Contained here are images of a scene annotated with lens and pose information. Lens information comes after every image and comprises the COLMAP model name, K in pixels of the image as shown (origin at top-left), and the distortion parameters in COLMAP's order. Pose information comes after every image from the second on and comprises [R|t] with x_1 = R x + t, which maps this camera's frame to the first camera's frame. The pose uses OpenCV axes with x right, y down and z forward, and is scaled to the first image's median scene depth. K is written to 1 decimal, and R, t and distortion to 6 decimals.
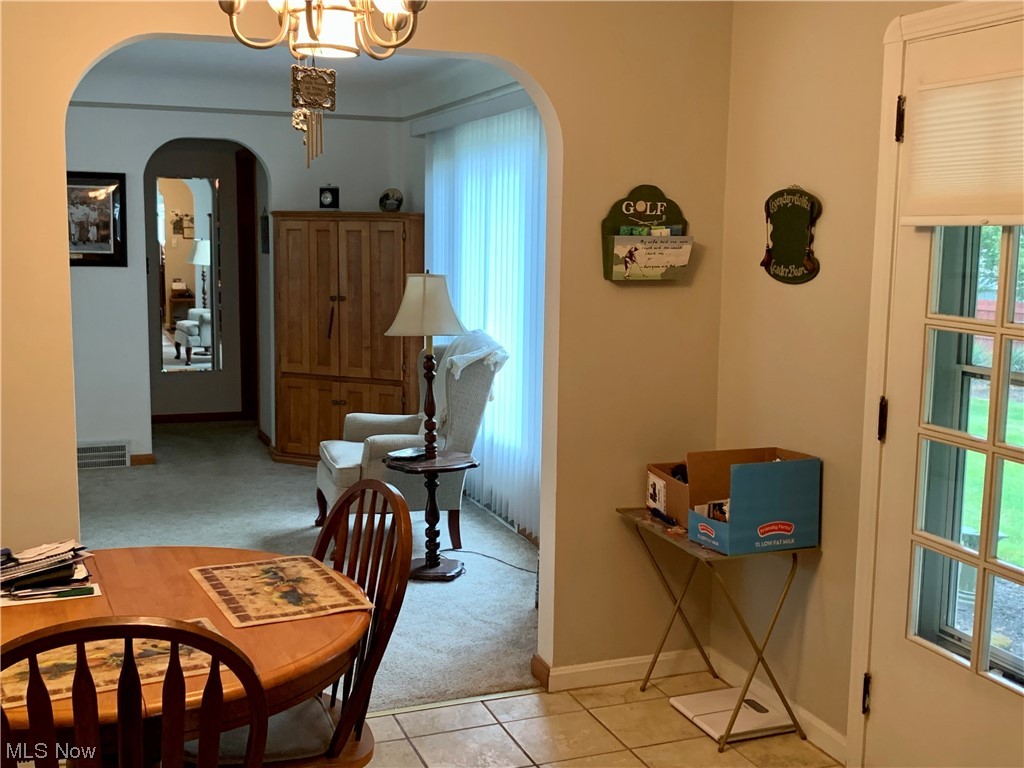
lens RADIAL K [[1134.3, 0, 512.0], [0, 1134.3, 384.0], [0, 0, 1]] dist [0.195495, -0.695430]
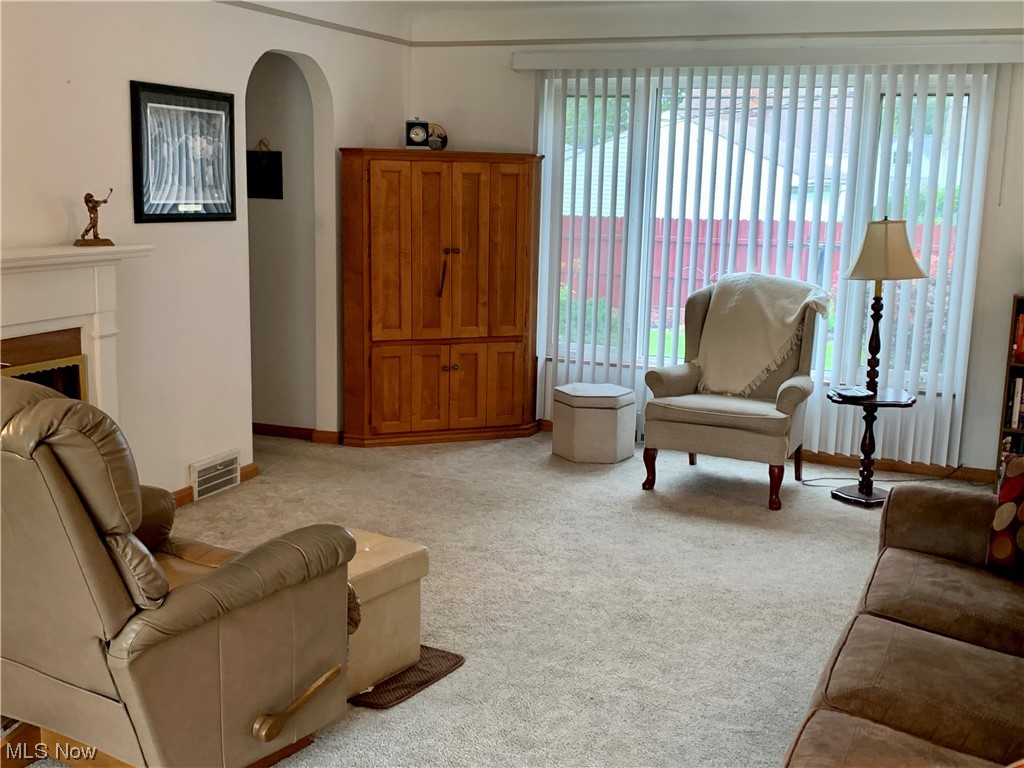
lens RADIAL K [[1134.3, 0, 512.0], [0, 1134.3, 384.0], [0, 0, 1]] dist [0.195495, -0.695430]
pose [[0.687538, -0.129029, 0.714593, -0.854206], [0.082981, 0.991601, 0.099207, -0.062576], [-0.721391, -0.008911, 0.692470, 0.393694]]
